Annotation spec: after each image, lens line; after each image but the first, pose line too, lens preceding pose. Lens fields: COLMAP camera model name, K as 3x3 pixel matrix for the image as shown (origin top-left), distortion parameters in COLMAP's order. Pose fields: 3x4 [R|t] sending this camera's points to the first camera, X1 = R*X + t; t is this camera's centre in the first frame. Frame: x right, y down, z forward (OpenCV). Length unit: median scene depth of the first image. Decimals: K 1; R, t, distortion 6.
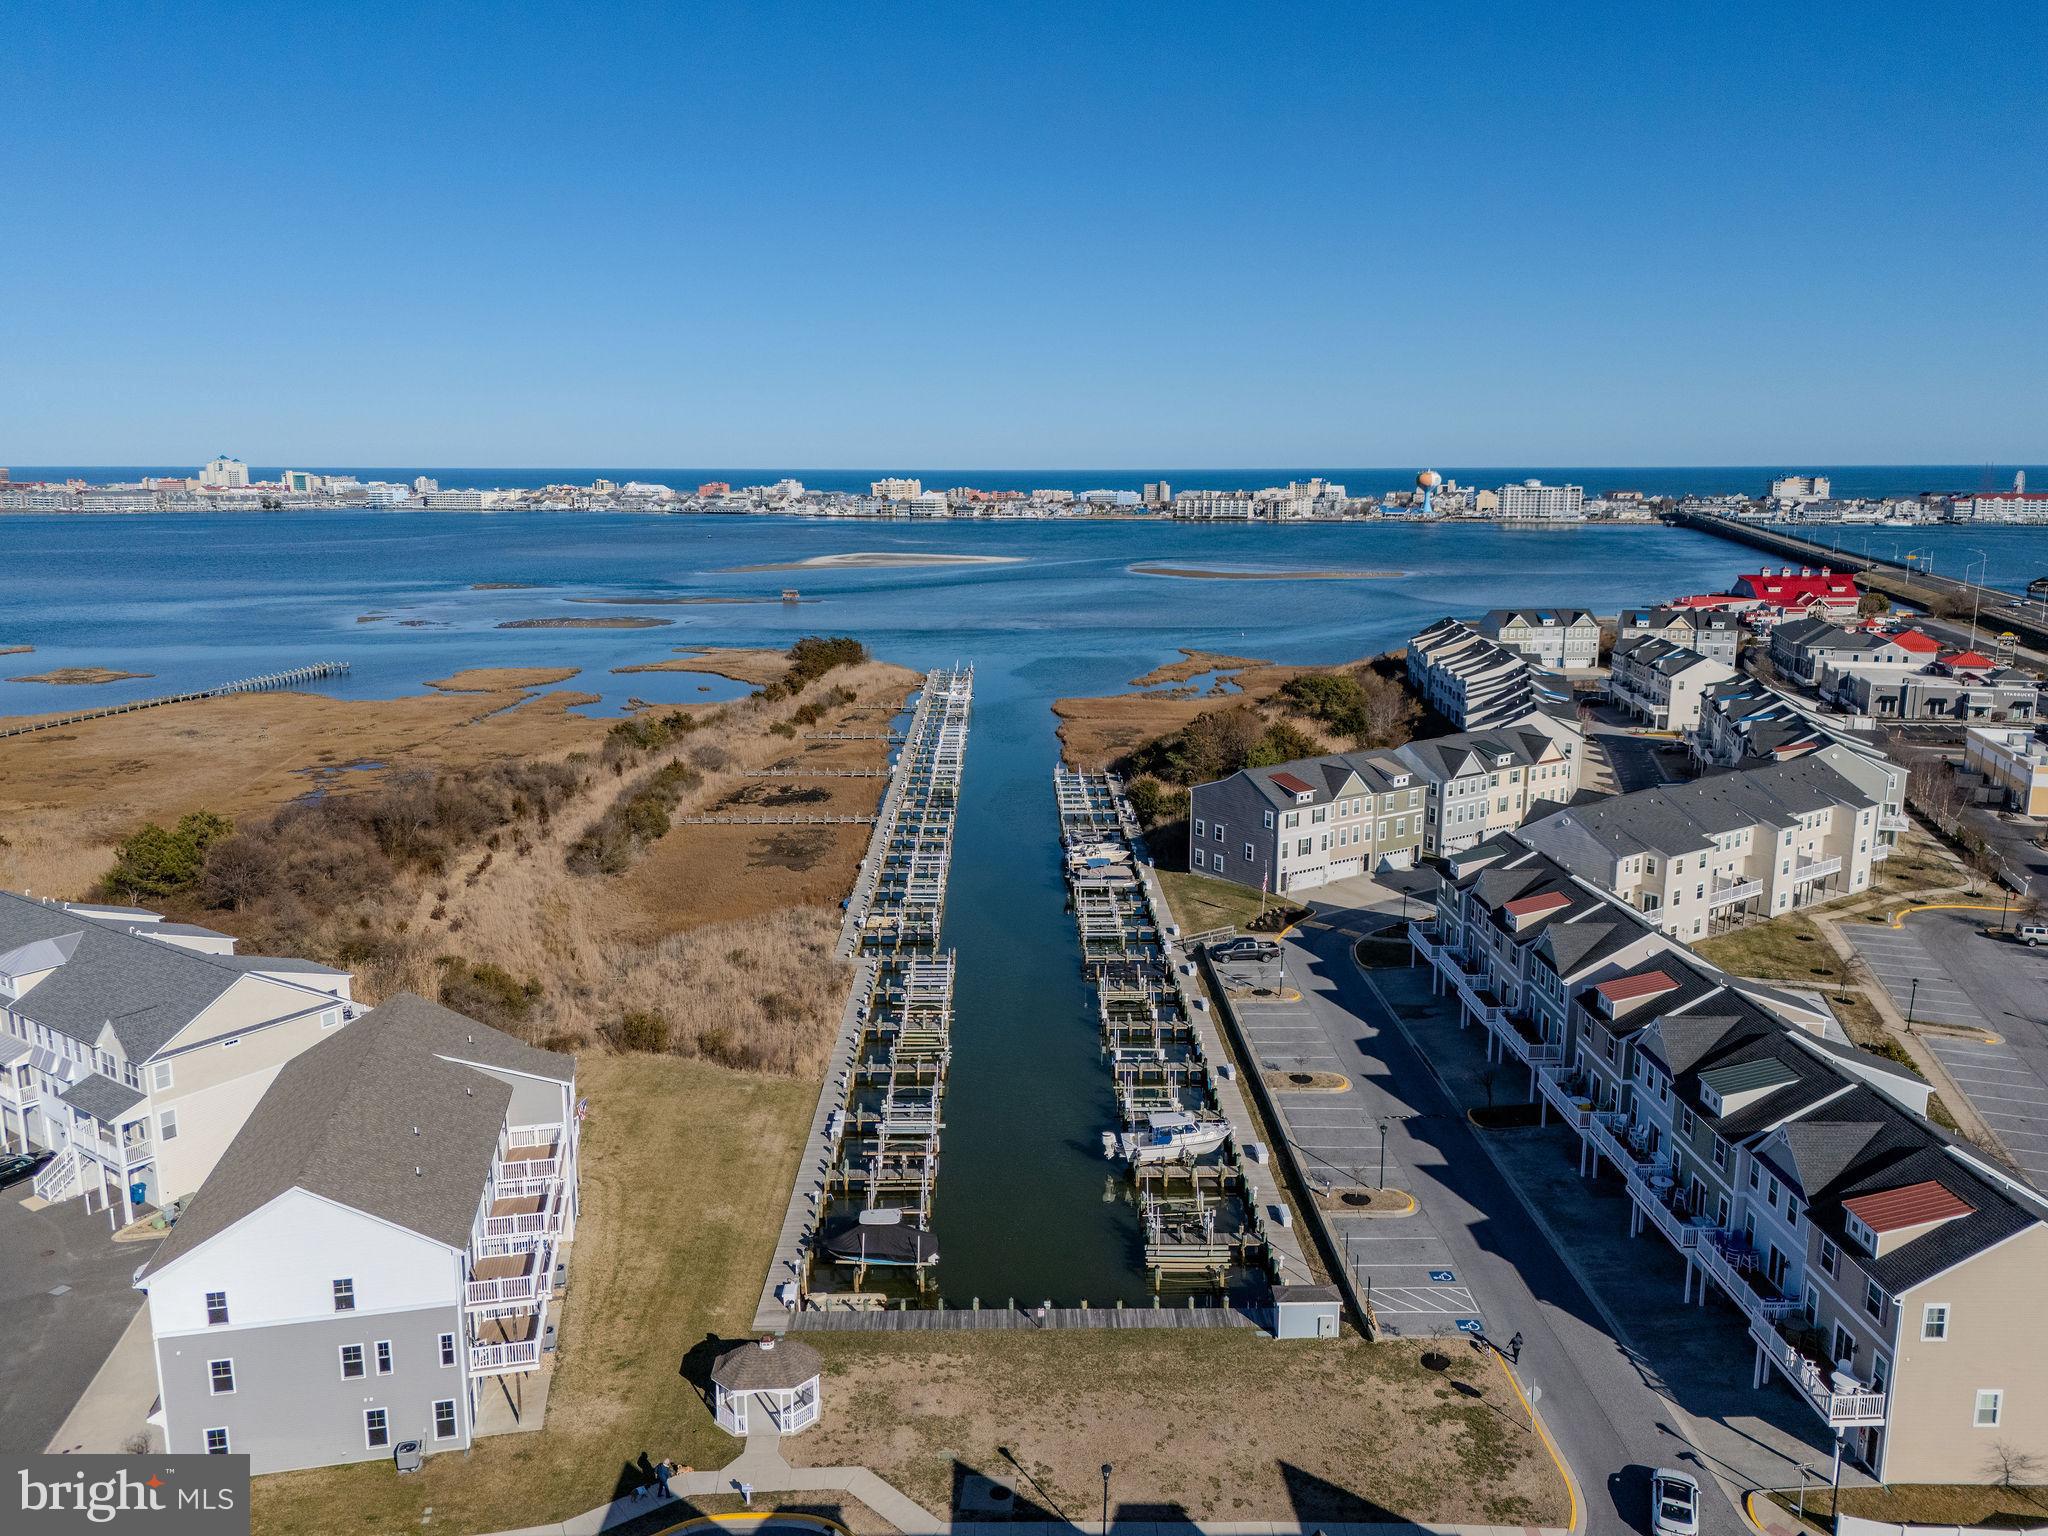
lens RADIAL K [[1515.8, 0, 1024.0], [0, 1515.8, 768.0], [0, 0, 1]] dist [0.085013, -0.090207]
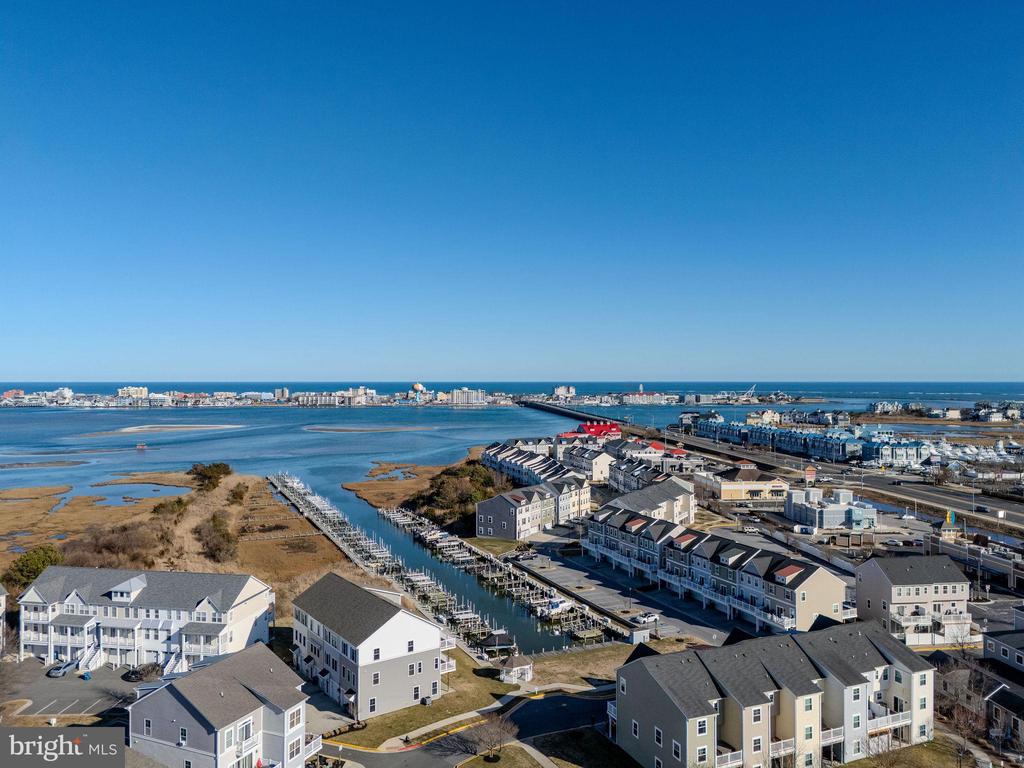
lens RADIAL K [[754.7, 0, 512.5], [0, 754.7, 380.7], [0, 0, 1]] dist [0.086597, -0.091312]
pose [[0.917339, -0.000355, 0.398108, -0.174927], [0.077427, 0.981064, -0.177534, 0.020835], [-0.390506, 0.193683, 0.899995, -0.116763]]
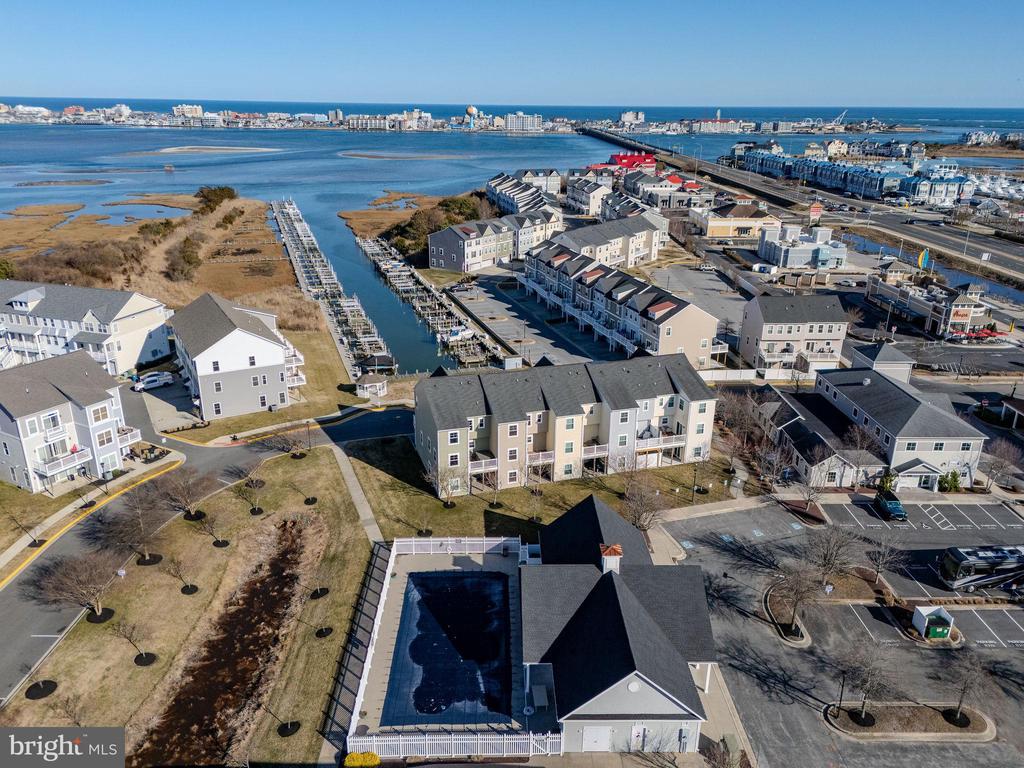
lens RADIAL K [[754.7, 0, 512.5], [0, 754.7, 380.7], [0, 0, 1]] dist [0.086597, -0.091312]
pose [[0.951502, -0.095654, 0.292395, -0.078662], [0.049402, 0.985608, 0.161669, 0.028386], [-0.303651, -0.139383, 0.942533, -0.153382]]
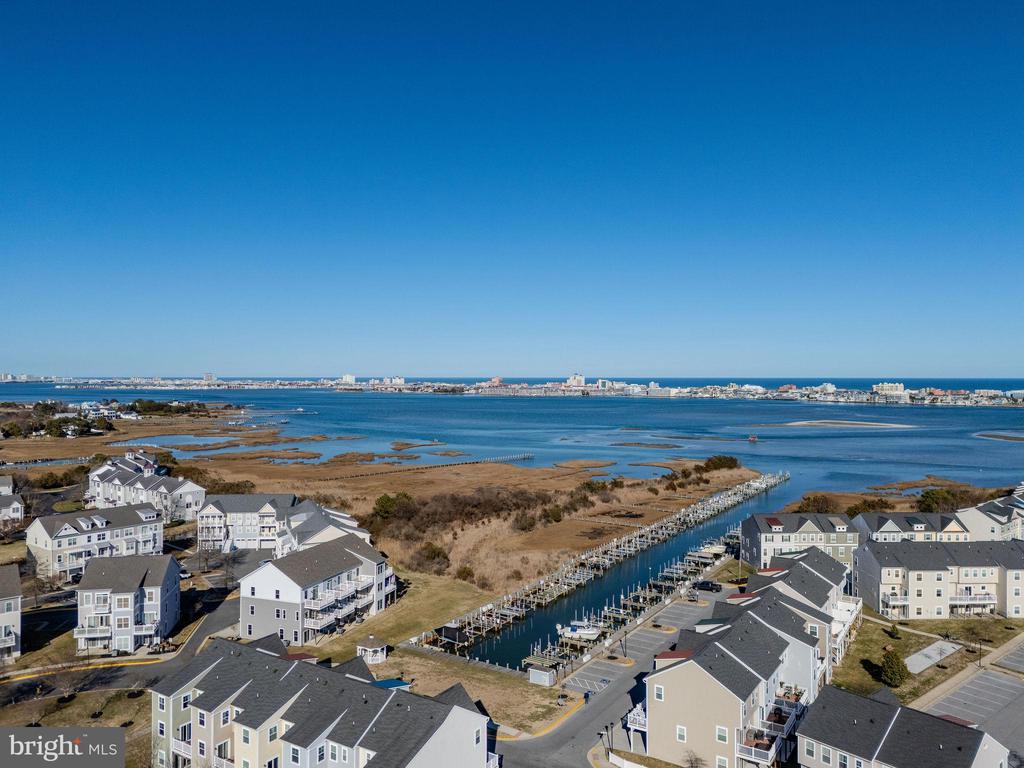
lens RADIAL K [[754.7, 0, 512.5], [0, 754.7, 380.7], [0, 0, 1]] dist [0.086597, -0.091312]
pose [[0.838940, 0.004924, -0.544202, 0.218783], [-0.107195, 0.981864, -0.156369, 0.010703], [0.533562, 0.189520, 0.824253, -0.072307]]
